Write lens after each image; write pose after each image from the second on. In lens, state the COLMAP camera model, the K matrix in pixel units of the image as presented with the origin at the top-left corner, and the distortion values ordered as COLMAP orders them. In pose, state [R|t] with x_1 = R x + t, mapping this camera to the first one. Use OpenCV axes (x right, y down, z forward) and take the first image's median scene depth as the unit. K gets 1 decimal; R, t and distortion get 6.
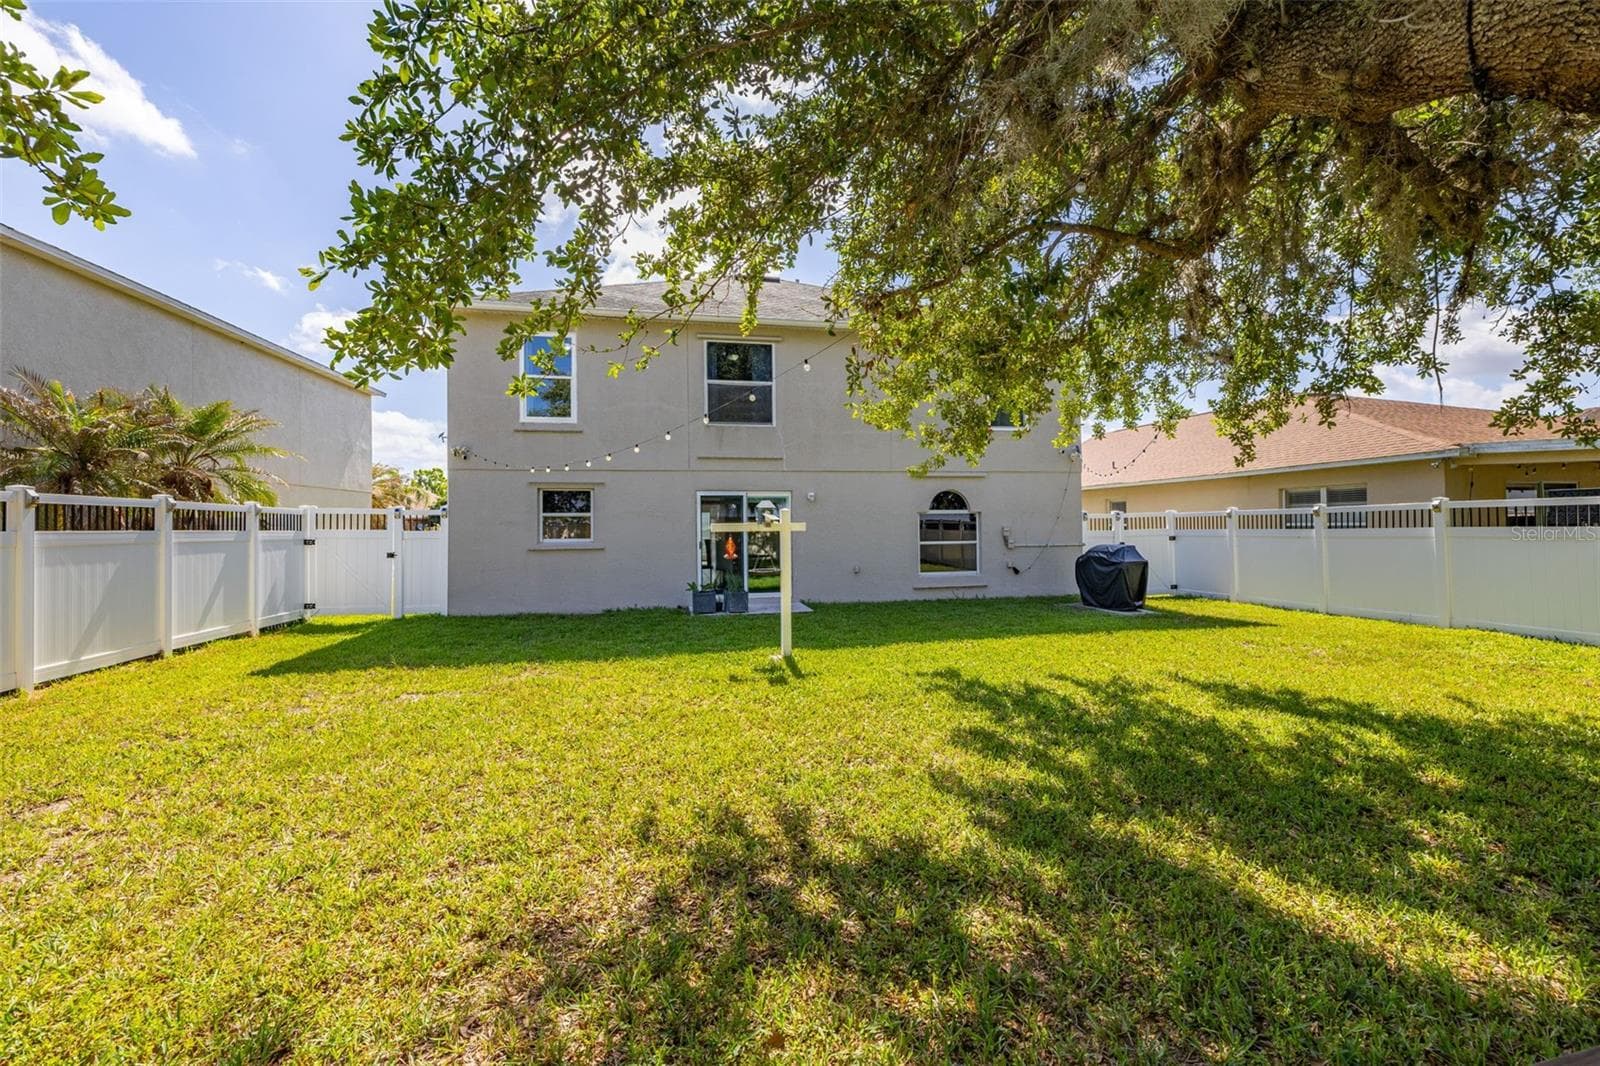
lens RADIAL K [[709.4, 0, 806.9], [0, 709.4, 524.9], [0, 0, 1]] dist [0.001346, 0.000090]
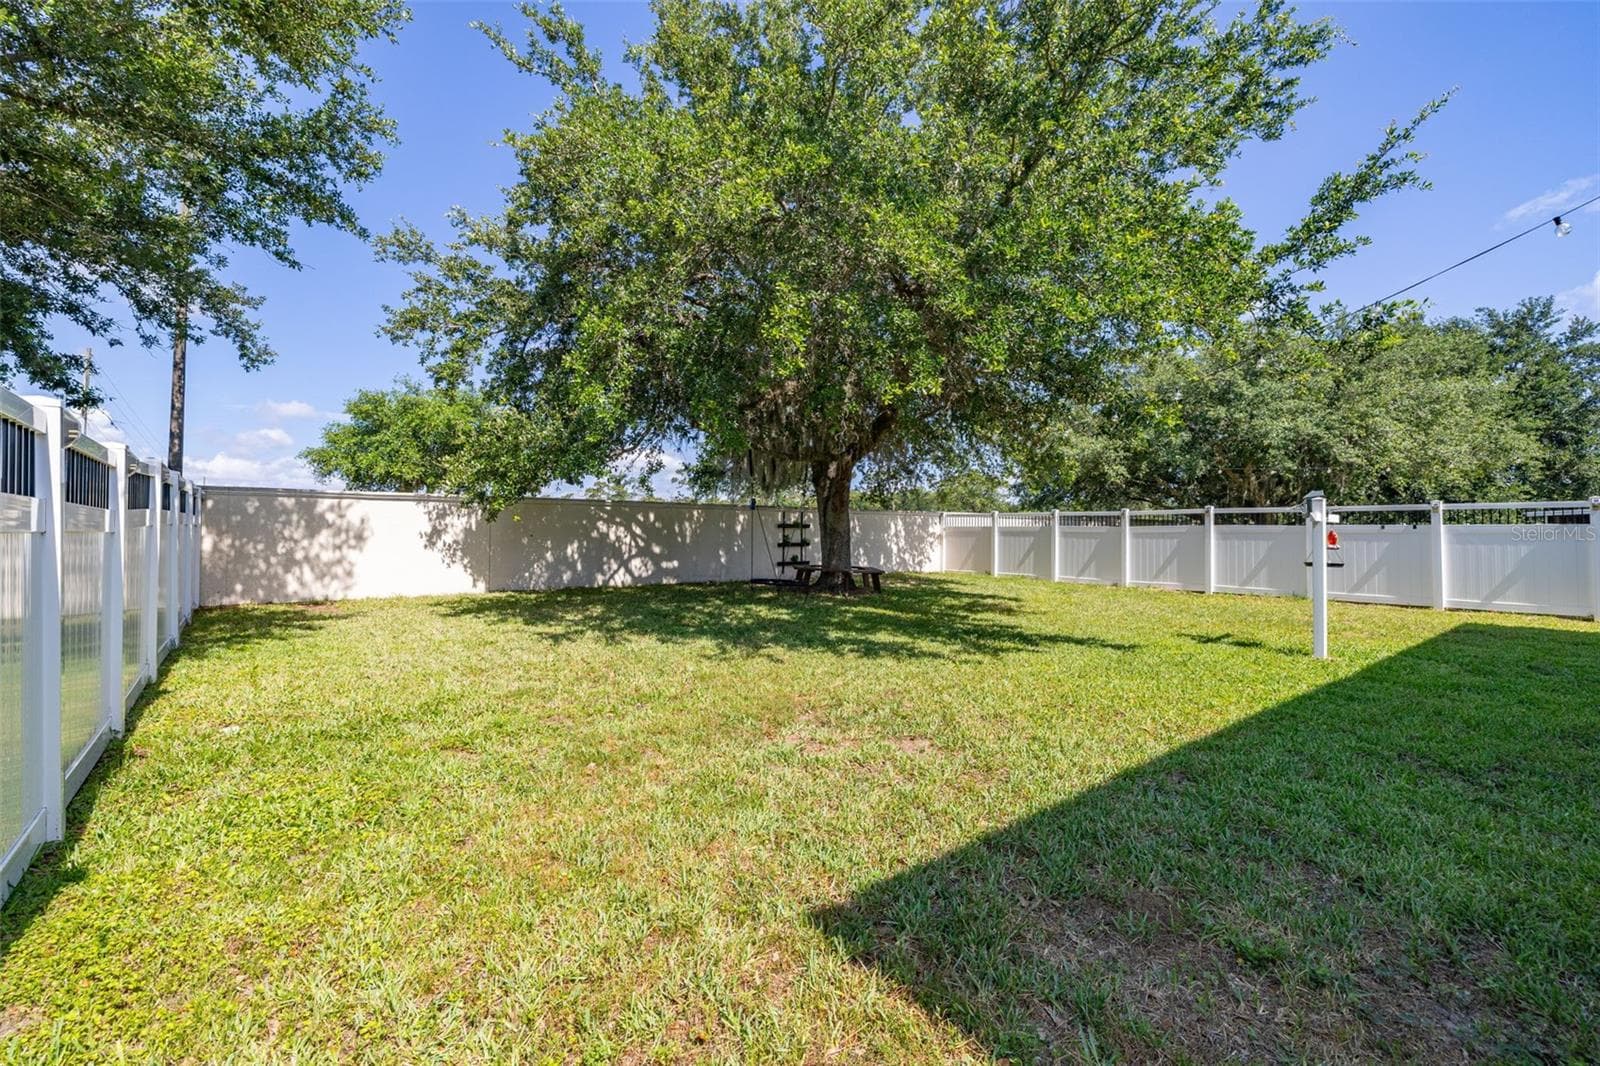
lens RADIAL K [[678.6, 0, 807.8], [0, 678.6, 526.1], [0, 0, 1]] dist [0.002786, 0.000076]
pose [[-0.870780, 0.001877, -0.491670, 0.762392], [0.004632, 0.999980, -0.004386, 0.008429], [0.491651, -0.006097, -0.870771, 1.092279]]
